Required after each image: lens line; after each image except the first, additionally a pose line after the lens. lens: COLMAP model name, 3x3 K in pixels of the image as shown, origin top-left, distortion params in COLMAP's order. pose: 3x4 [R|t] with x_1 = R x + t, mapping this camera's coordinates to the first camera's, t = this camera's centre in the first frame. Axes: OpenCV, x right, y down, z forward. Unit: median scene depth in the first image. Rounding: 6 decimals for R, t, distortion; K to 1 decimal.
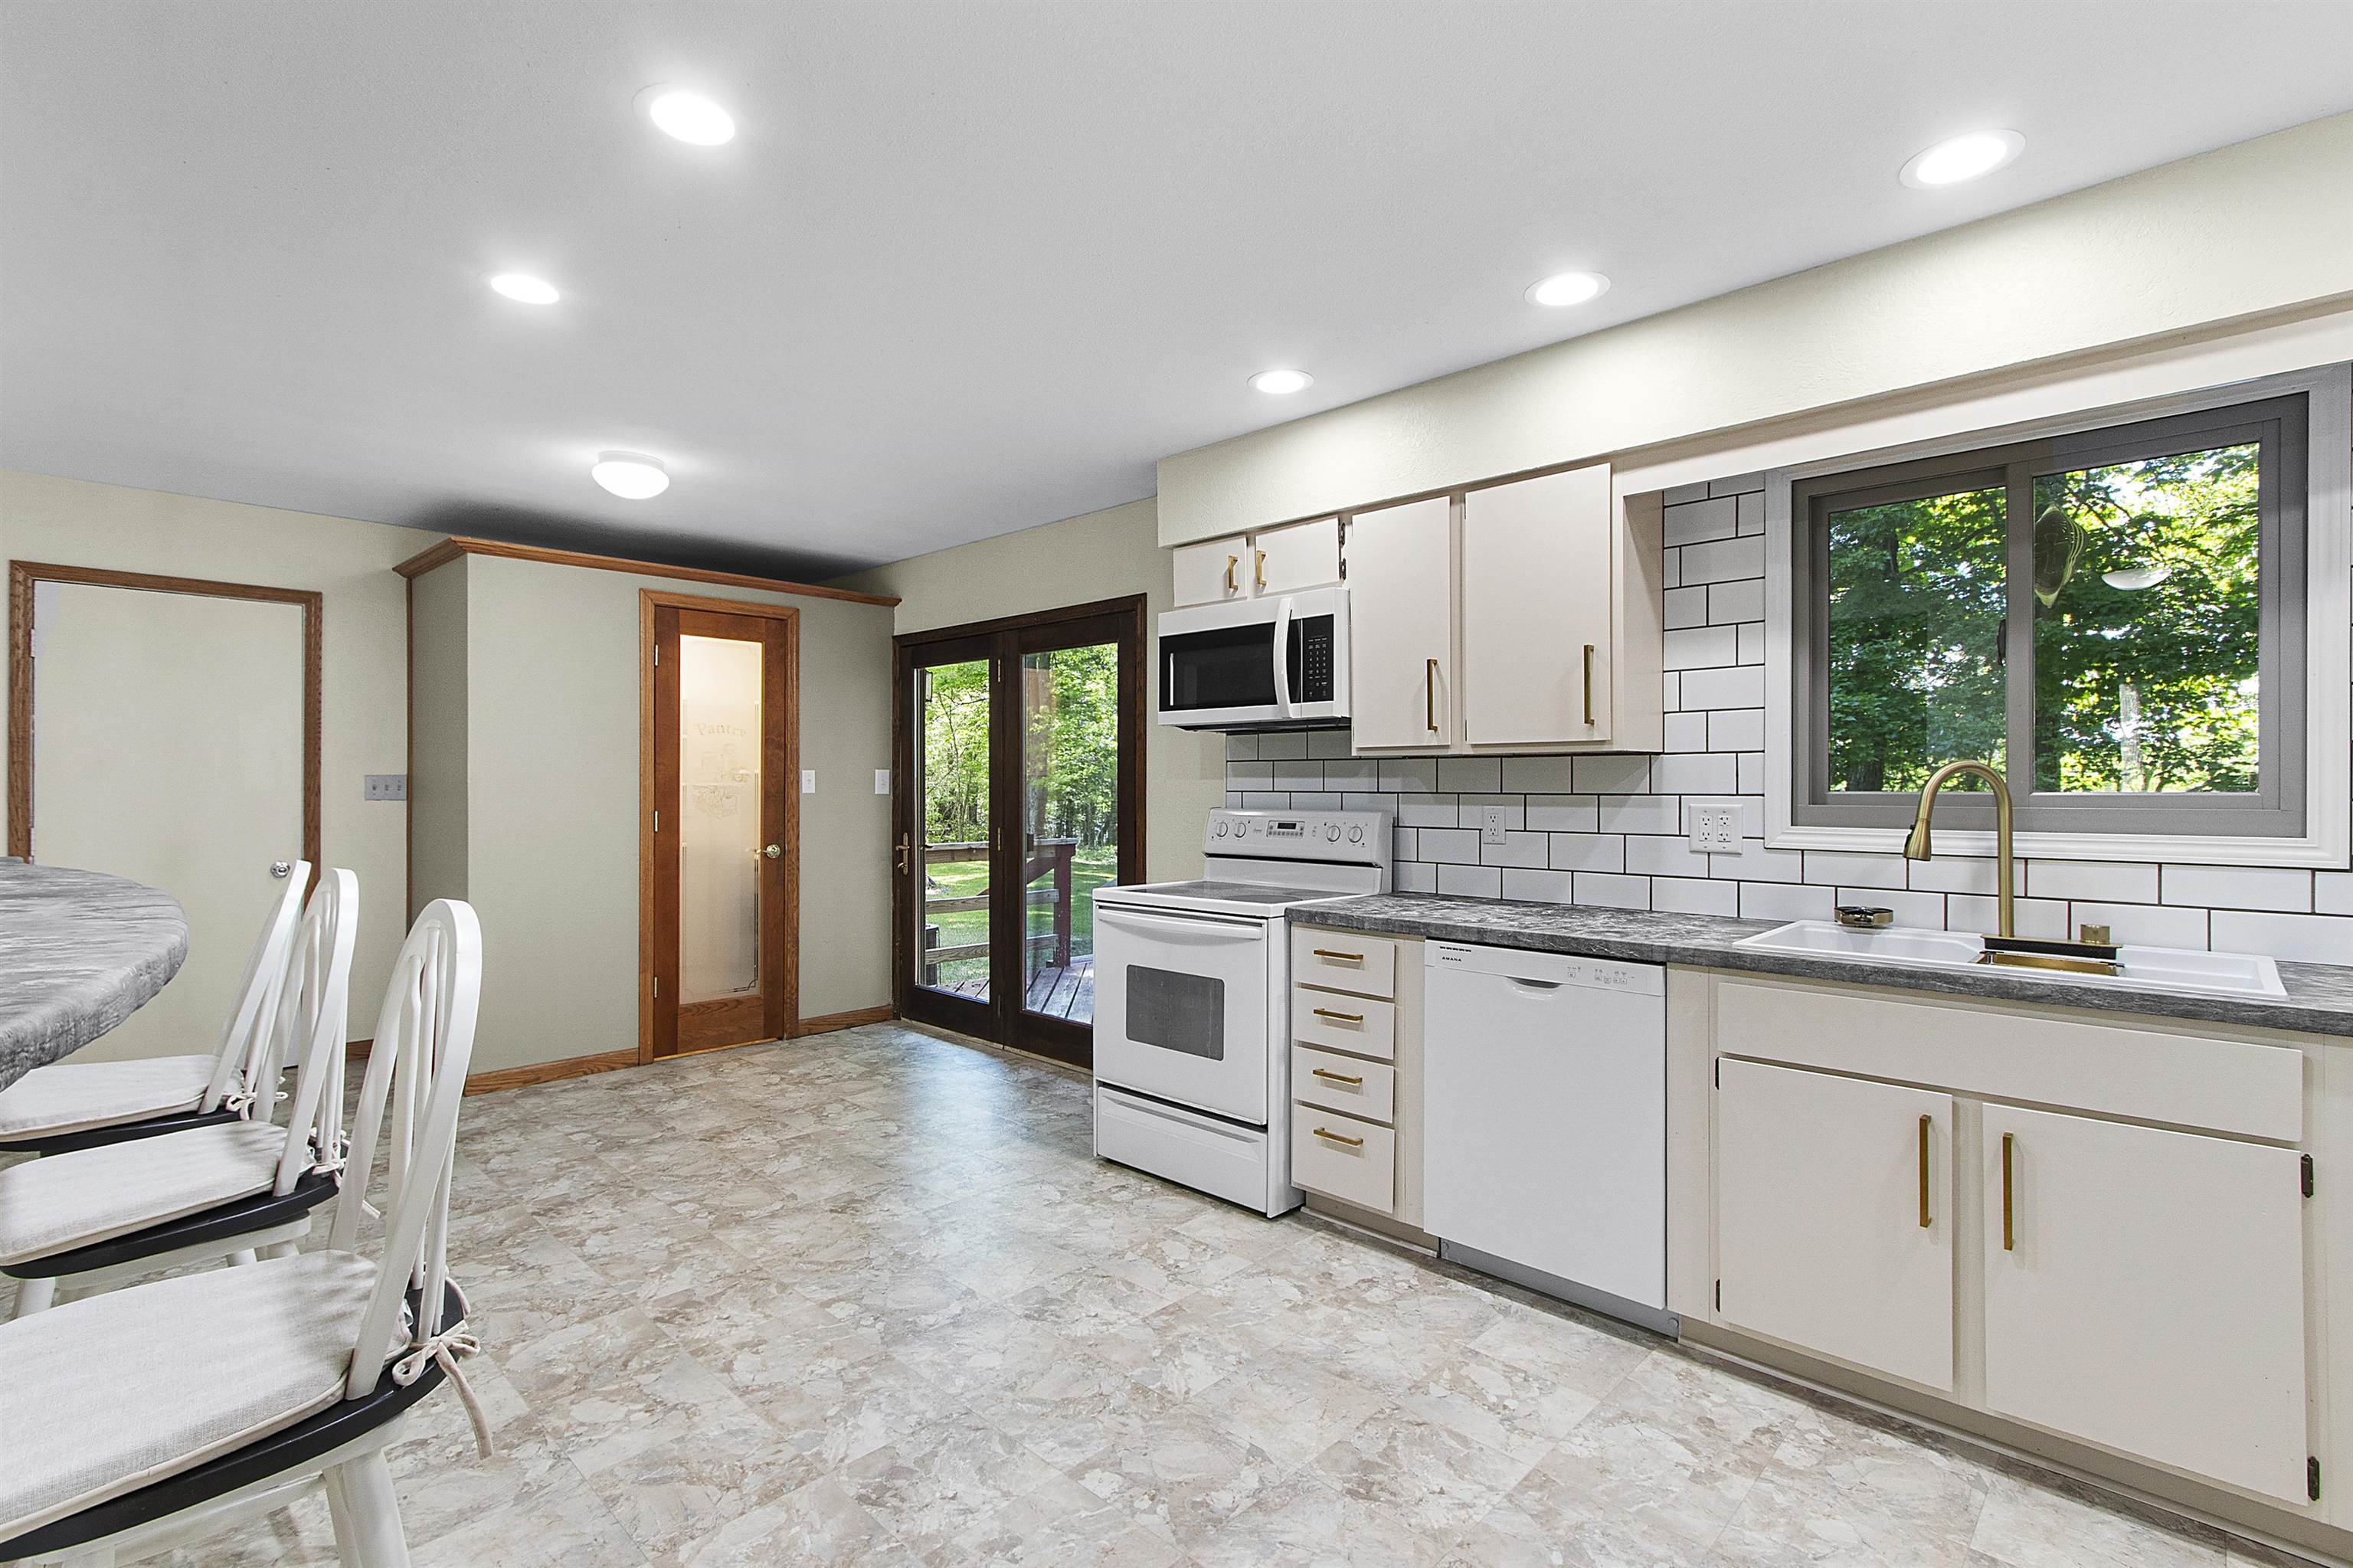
lens RADIAL K [[1074.9, 0, 1170.1], [0, 1074.9, 789.9], [0, 0, 1]] dist [0.005306, -0.002062]
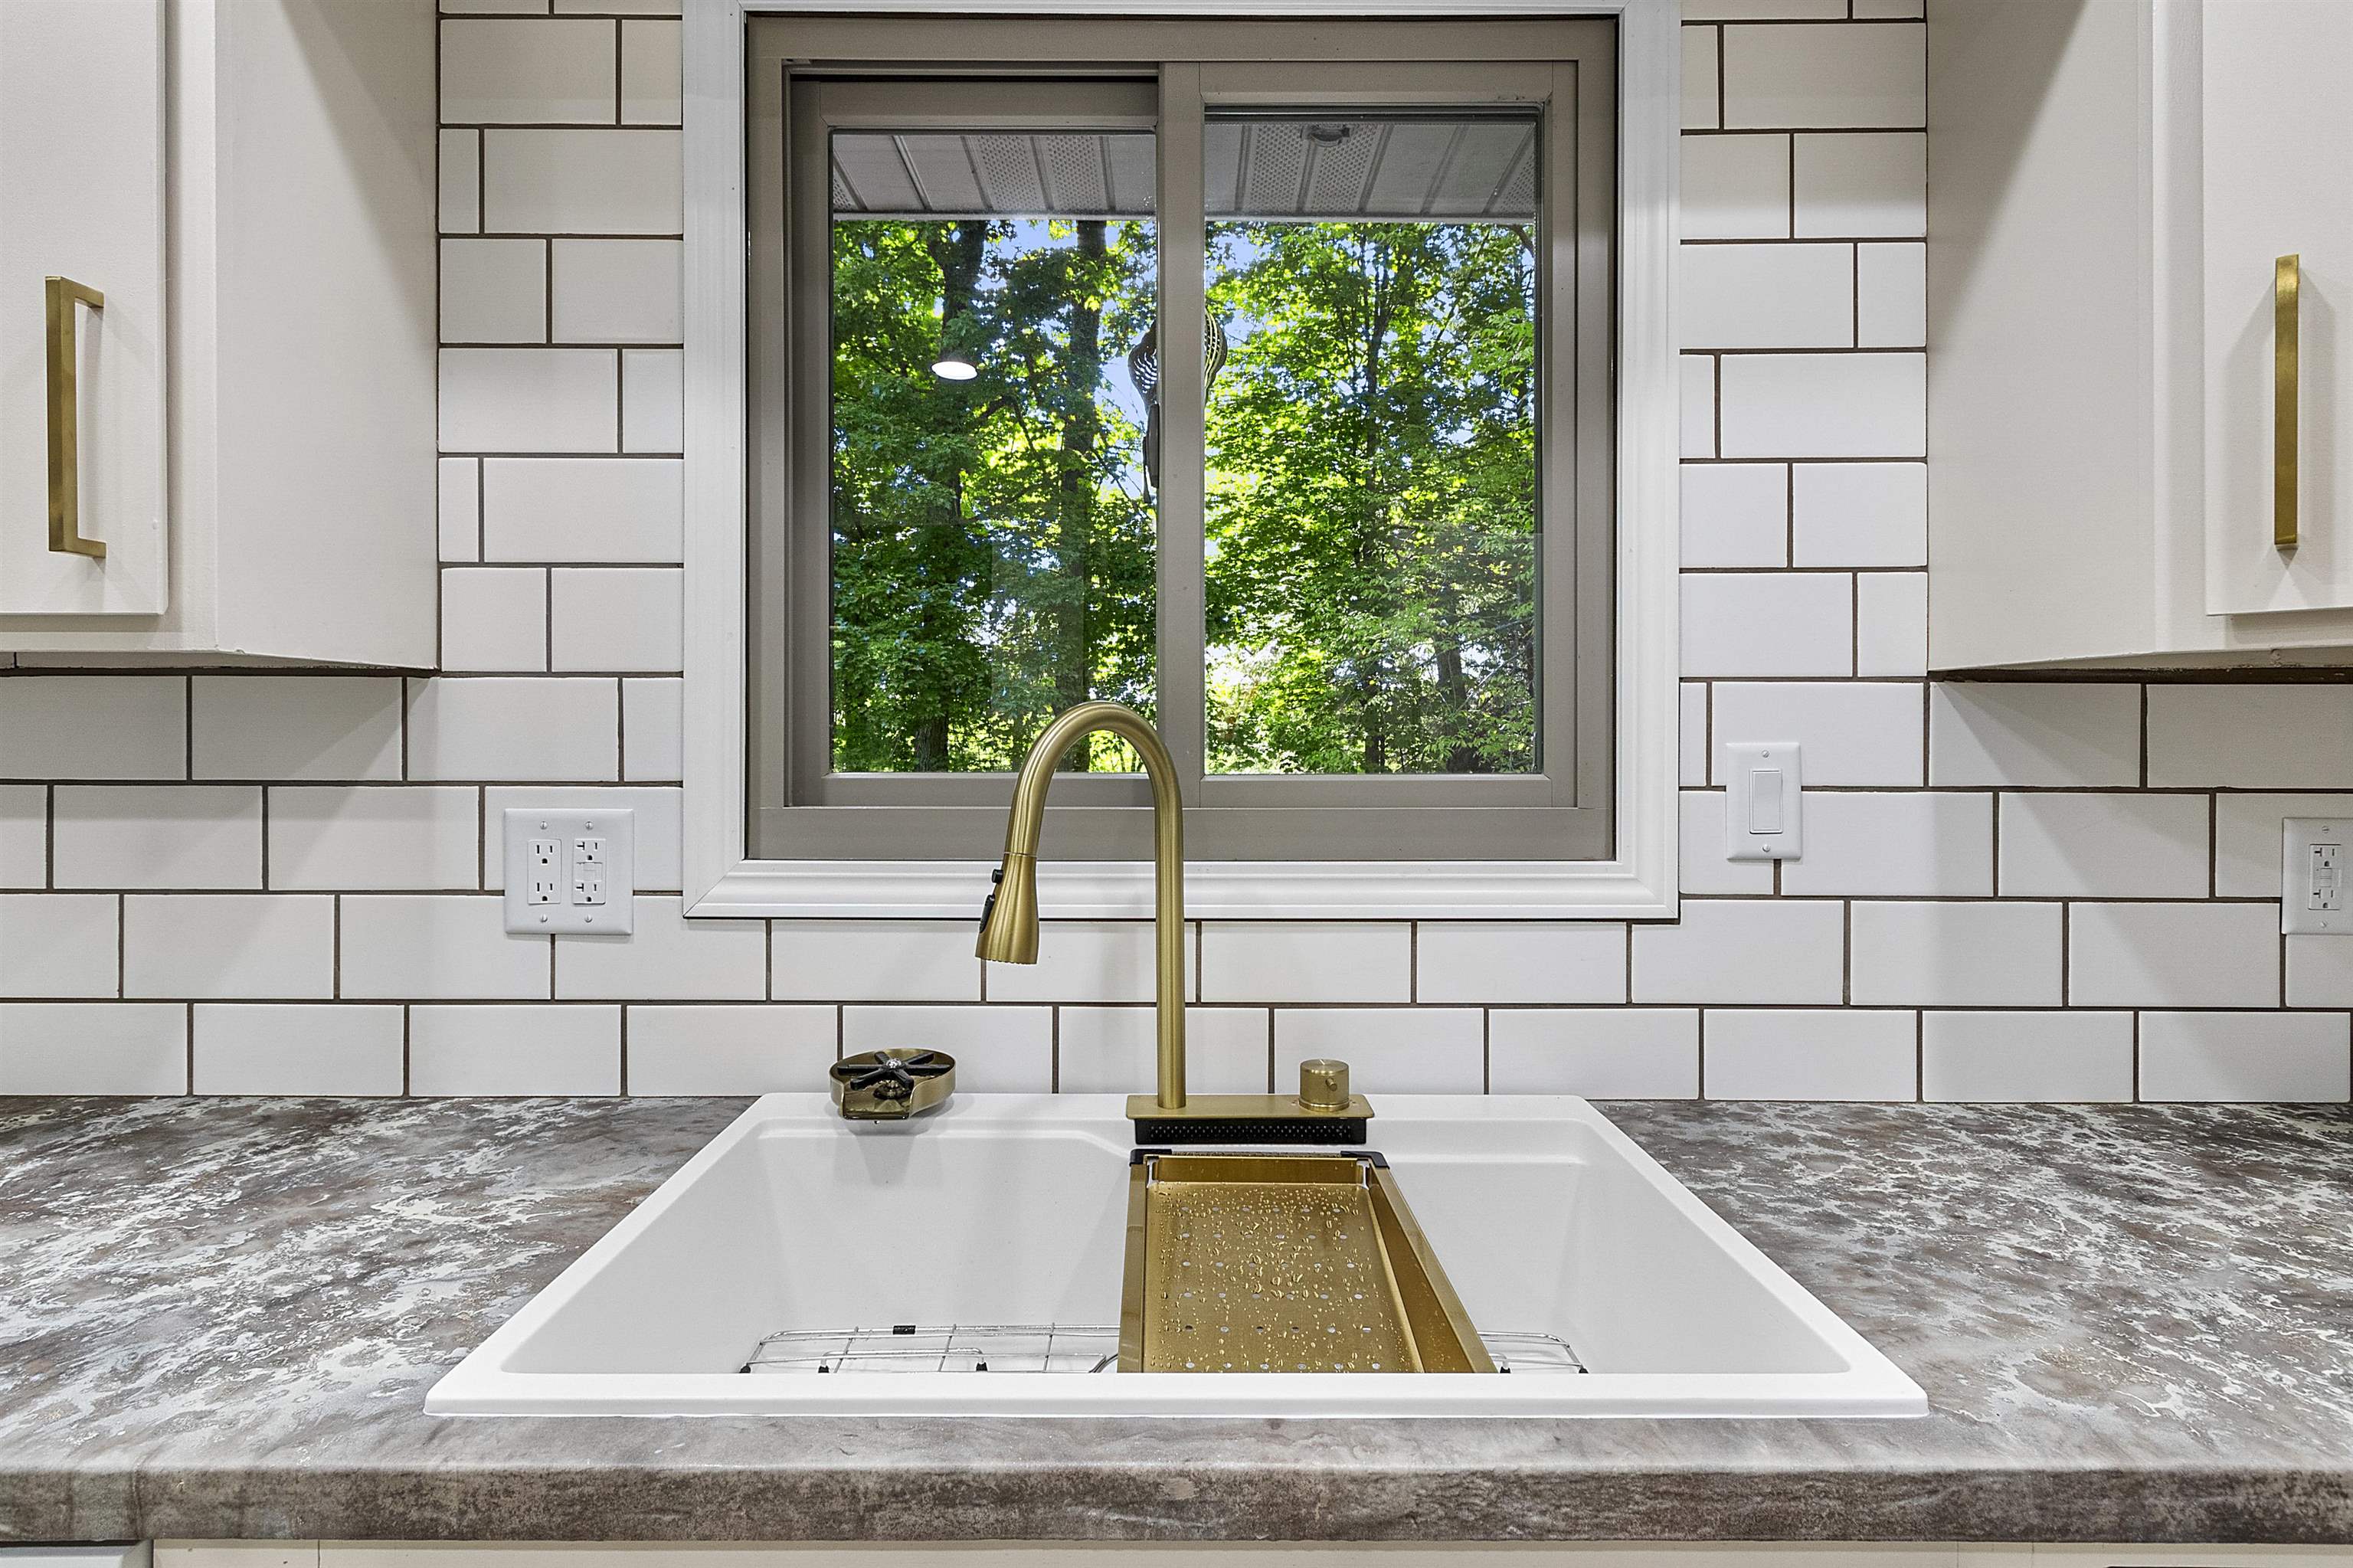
lens RADIAL K [[1154.4, 0, 1164.6], [0, 1154.4, 735.6], [0, 0, 1]] dist [0.002798, -0.000867]
pose [[0.718841, 0.003355, 0.695166, 0.349254], [0.000736, 0.999984, -0.005587, -0.009490], [-0.695174, 0.004527, 0.718827, 0.518517]]
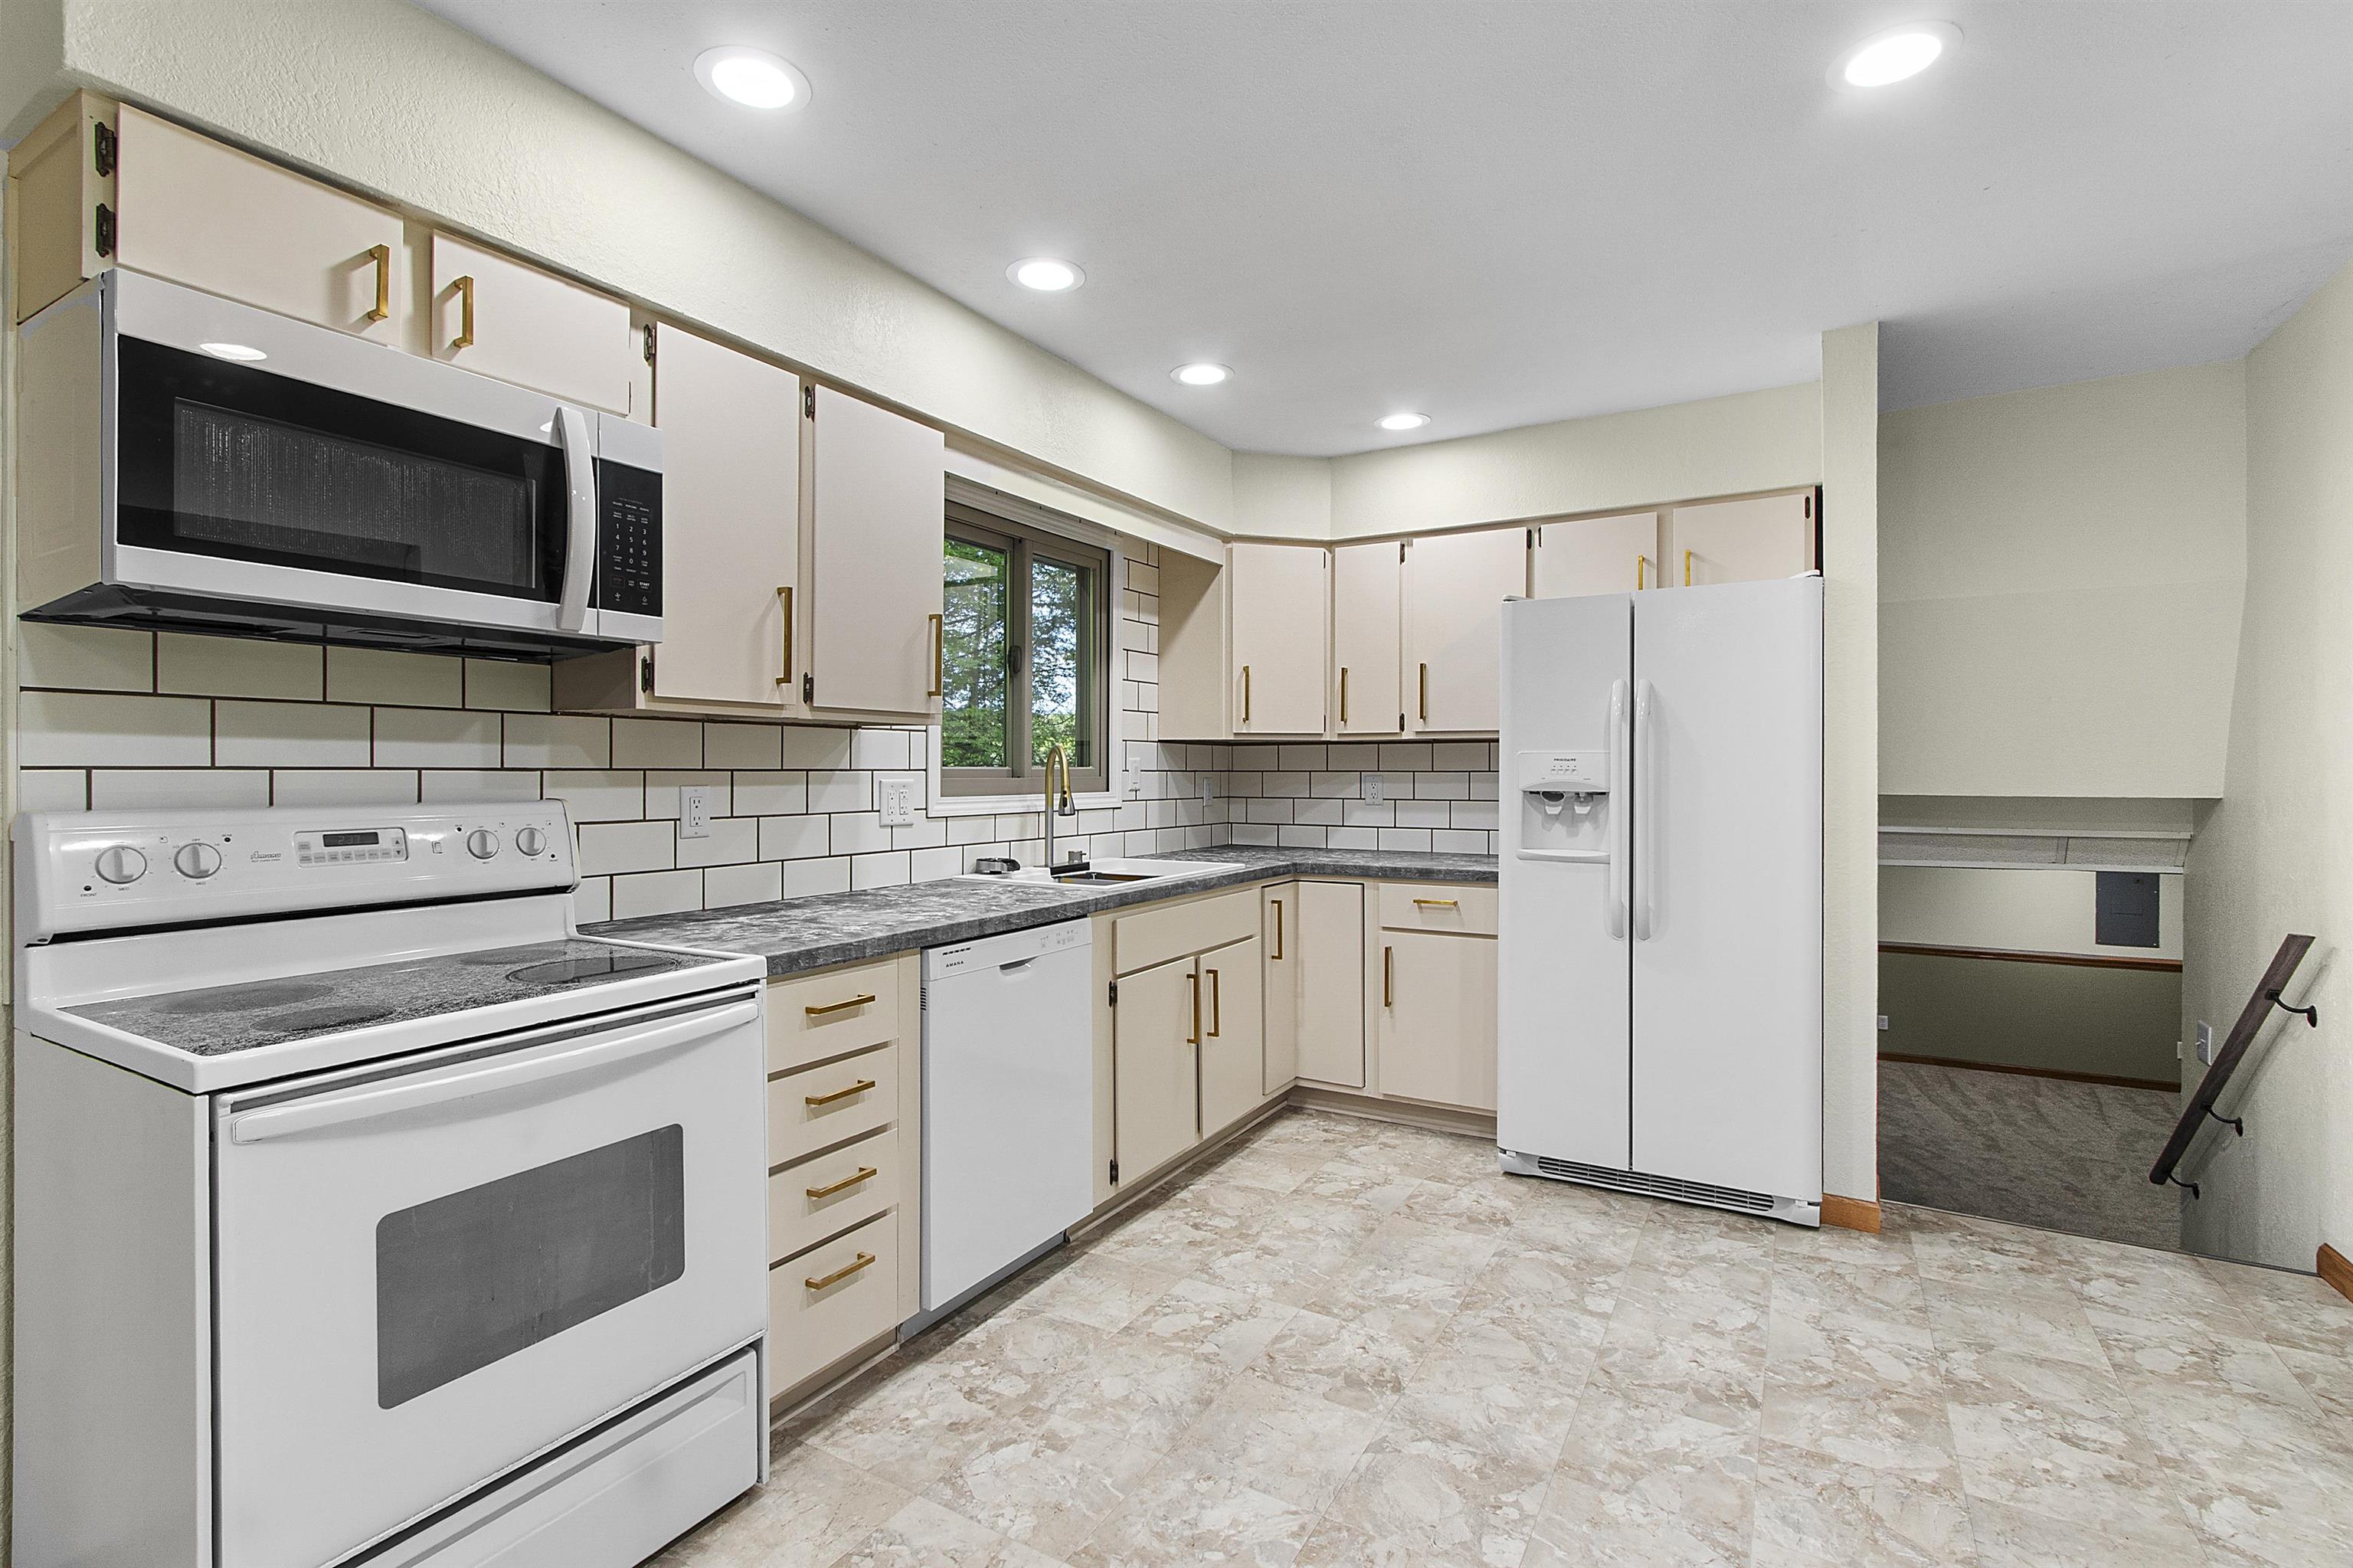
lens RADIAL K [[1074.9, 0, 1161.7], [0, 1074.9, 773.4], [0, 0, 1]] dist [0.005306, -0.002062]
pose [[-0.221523, -0.004823, 0.975143, -0.536378], [0.001772, 0.999984, 0.005348, 0.002457], [-0.975154, 0.002913, -0.221511, 0.919295]]
